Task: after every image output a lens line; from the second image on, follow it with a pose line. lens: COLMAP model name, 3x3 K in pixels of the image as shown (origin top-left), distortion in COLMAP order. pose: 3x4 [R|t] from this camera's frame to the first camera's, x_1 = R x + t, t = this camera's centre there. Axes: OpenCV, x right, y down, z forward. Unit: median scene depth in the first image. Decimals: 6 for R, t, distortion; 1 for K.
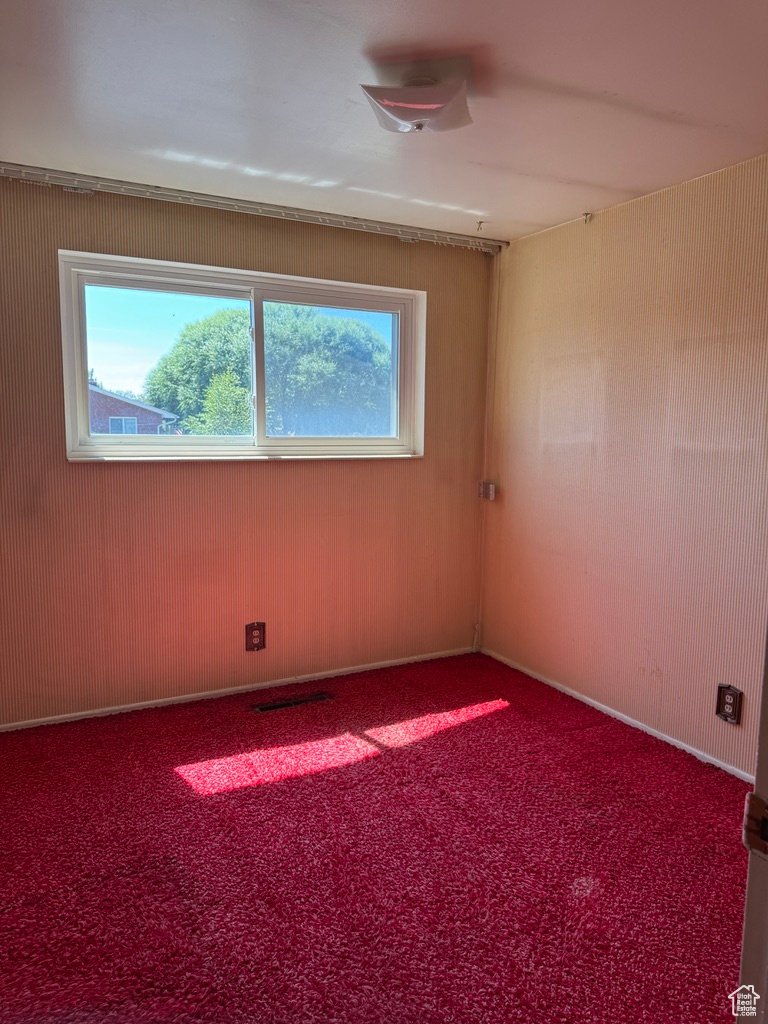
lens RADIAL K [[731.6, 0, 384.0], [0, 731.6, 512.0], [0, 0, 1]] dist [0.036480, -0.043184]
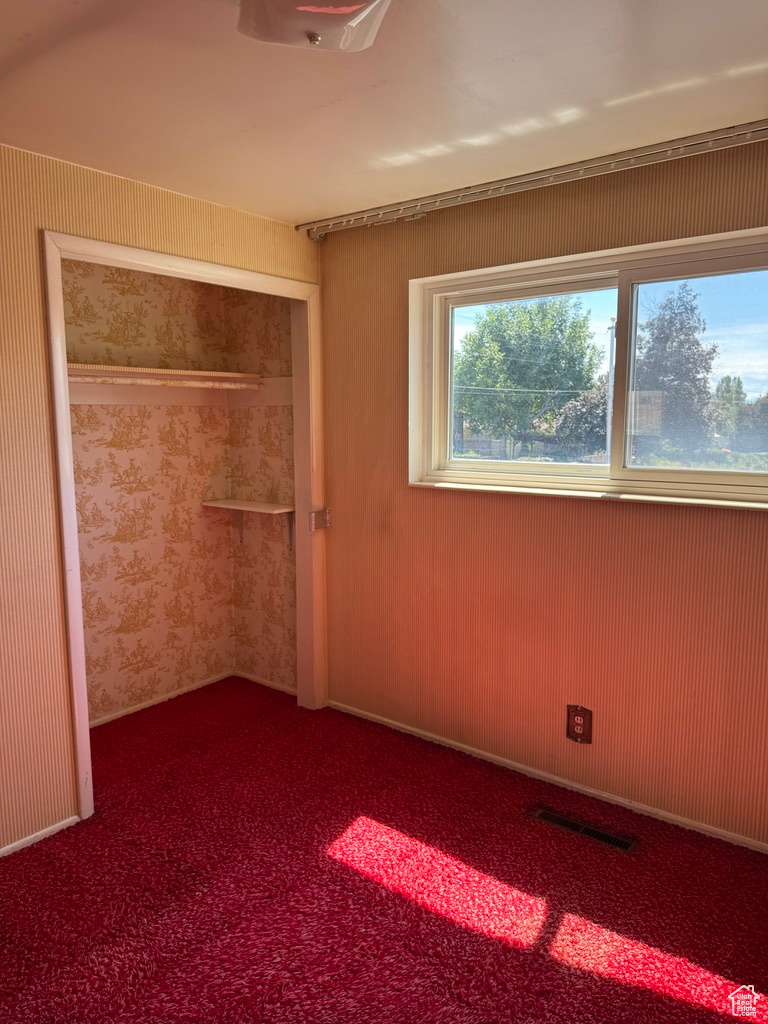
lens RADIAL K [[731.6, 0, 384.0], [0, 731.6, 512.0], [0, 0, 1]] dist [0.036480, -0.043184]
pose [[0.398608, 0.109160, -0.910602, 0.505720], [-0.105176, 0.991782, 0.072851, -0.104358], [0.911071, 0.066734, 0.406813, 0.565410]]
